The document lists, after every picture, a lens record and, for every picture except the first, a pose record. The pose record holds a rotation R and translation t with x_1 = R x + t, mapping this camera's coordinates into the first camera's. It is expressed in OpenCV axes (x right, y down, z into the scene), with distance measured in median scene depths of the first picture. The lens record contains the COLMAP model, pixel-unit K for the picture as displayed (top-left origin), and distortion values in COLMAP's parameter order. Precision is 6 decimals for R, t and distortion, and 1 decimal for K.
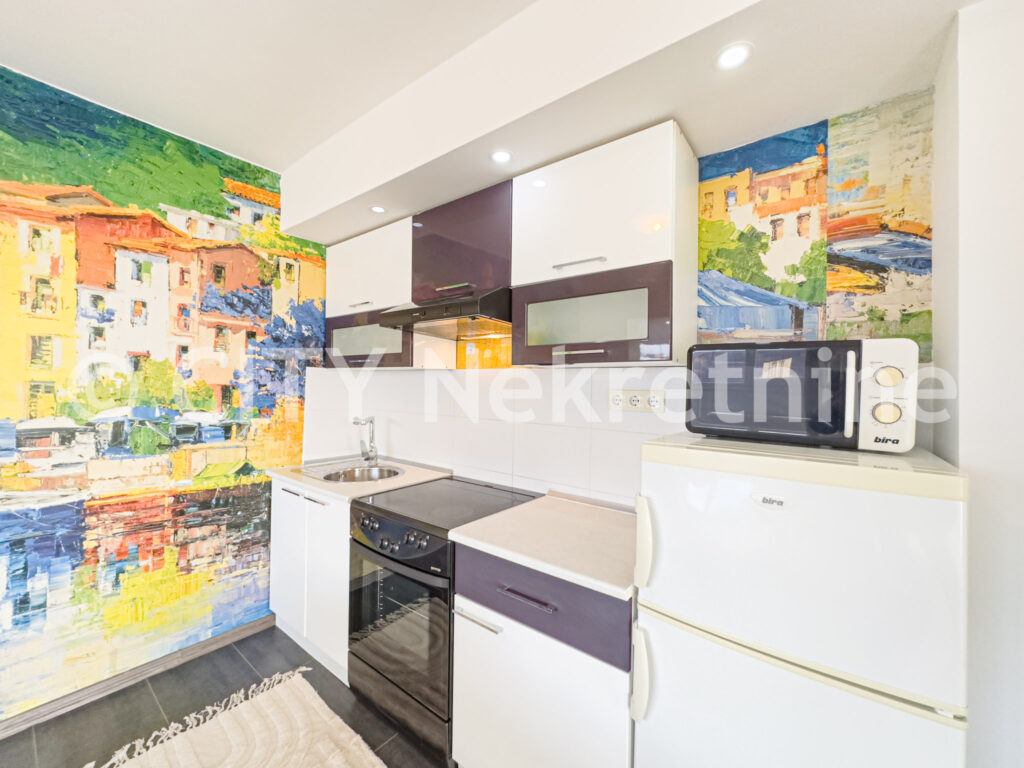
lens RADIAL K [[420.1, 0, 515.7], [0, 420.1, 382.9], [0, 0, 1]] dist [0.007070, -0.001664]
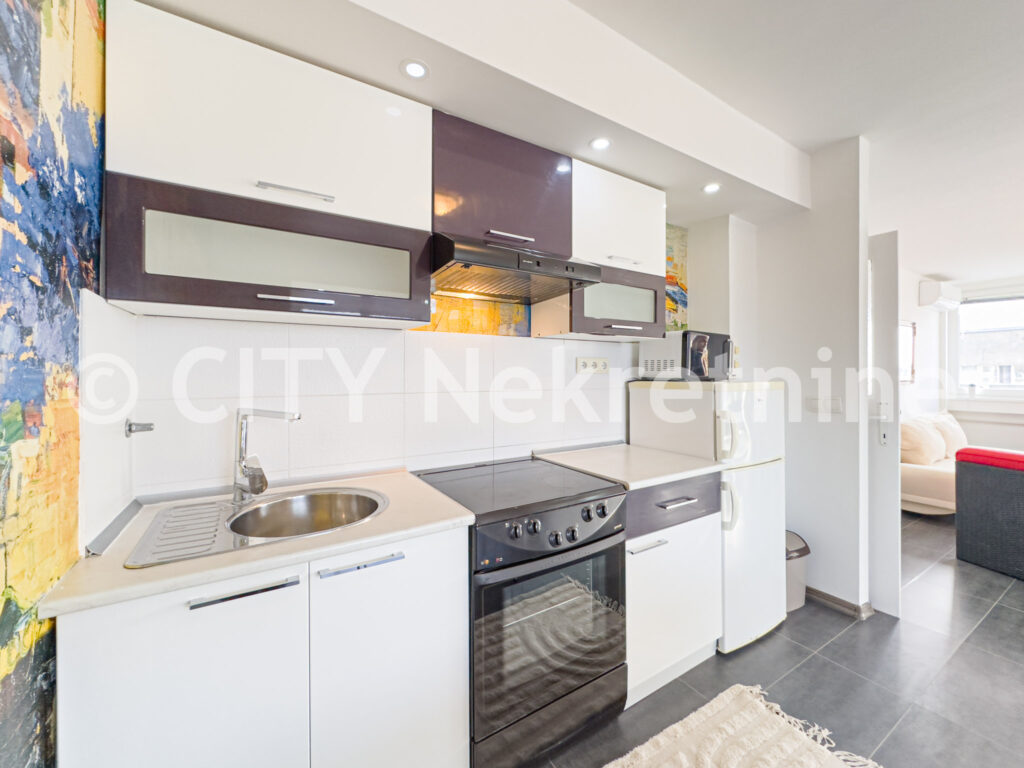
lens RADIAL K [[420.1, 0, 511.9], [0, 420.1, 373.4], [0, 0, 1]] dist [0.007070, -0.001664]
pose [[0.335810, -0.014628, 0.941816, -0.991800], [0.000163, 0.999880, 0.015472, 0.042305], [-0.941930, -0.005043, 0.335772, 0.723498]]
